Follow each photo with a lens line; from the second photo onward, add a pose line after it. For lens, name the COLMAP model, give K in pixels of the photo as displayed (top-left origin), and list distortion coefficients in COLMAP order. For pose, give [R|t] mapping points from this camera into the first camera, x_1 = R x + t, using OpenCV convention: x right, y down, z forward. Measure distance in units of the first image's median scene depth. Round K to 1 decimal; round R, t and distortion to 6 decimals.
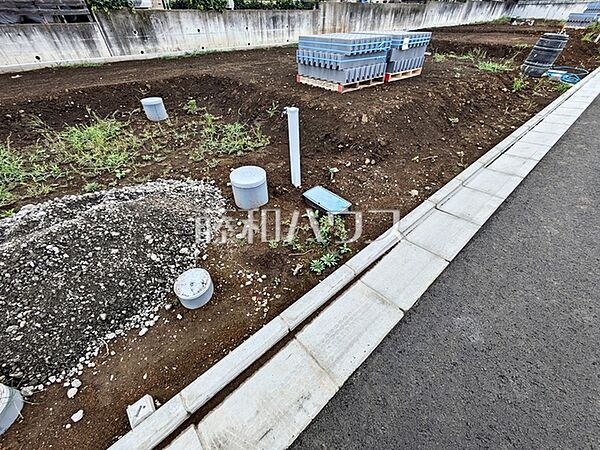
lens RADIAL K [[237.5, 0, 298.5], [0, 237.5, 224.8], [0, 0, 1]] dist [0.002925, 0.000630]
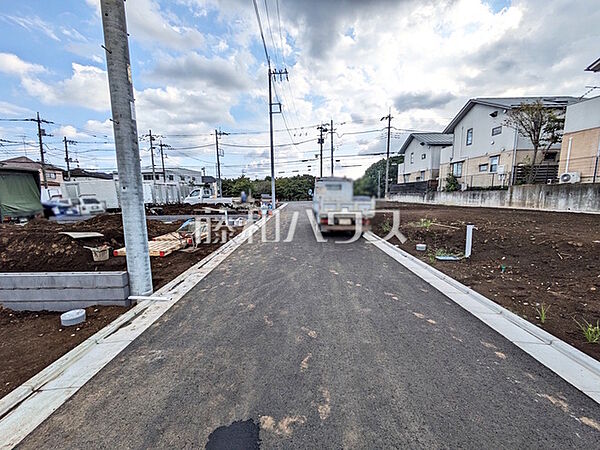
lens RADIAL K [[237.5, 0, 298.5], [0, 237.5, 224.8], [0, 0, 1]] dist [0.002925, 0.000630]
pose [[-0.653105, 0.113424, -0.748725, 1.969870], [-0.490400, 0.690042, 0.532306, -0.970839], [0.577028, 0.714826, -0.395047, 1.060978]]
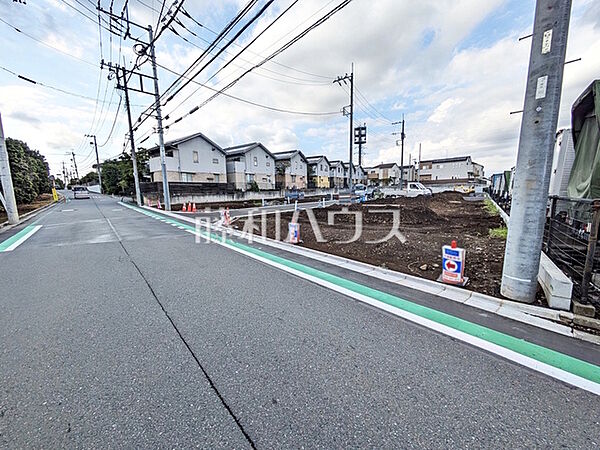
lens RADIAL K [[237.5, 0, 298.5], [0, 237.5, 224.8], [0, 0, 1]] dist [0.002925, 0.000630]
pose [[0.978231, -0.041834, 0.203260, -0.405295], [0.147871, 0.827723, -0.541303, 1.457433], [-0.145598, 0.559575, 0.815890, -1.630390]]
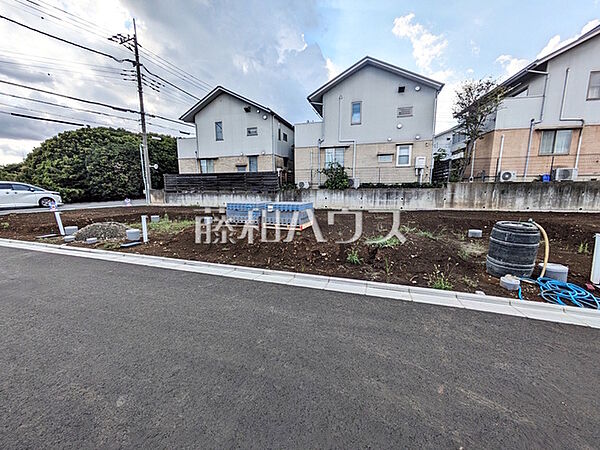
lens RADIAL K [[237.5, 0, 298.5], [0, 237.5, 224.8], [0, 0, 1]] dist [0.002925, 0.000630]
pose [[0.502295, 0.135027, -0.854089, 0.739974], [-0.574305, 0.790506, -0.212777, -0.176495], [0.646432, 0.597384, 0.474613, 0.174309]]
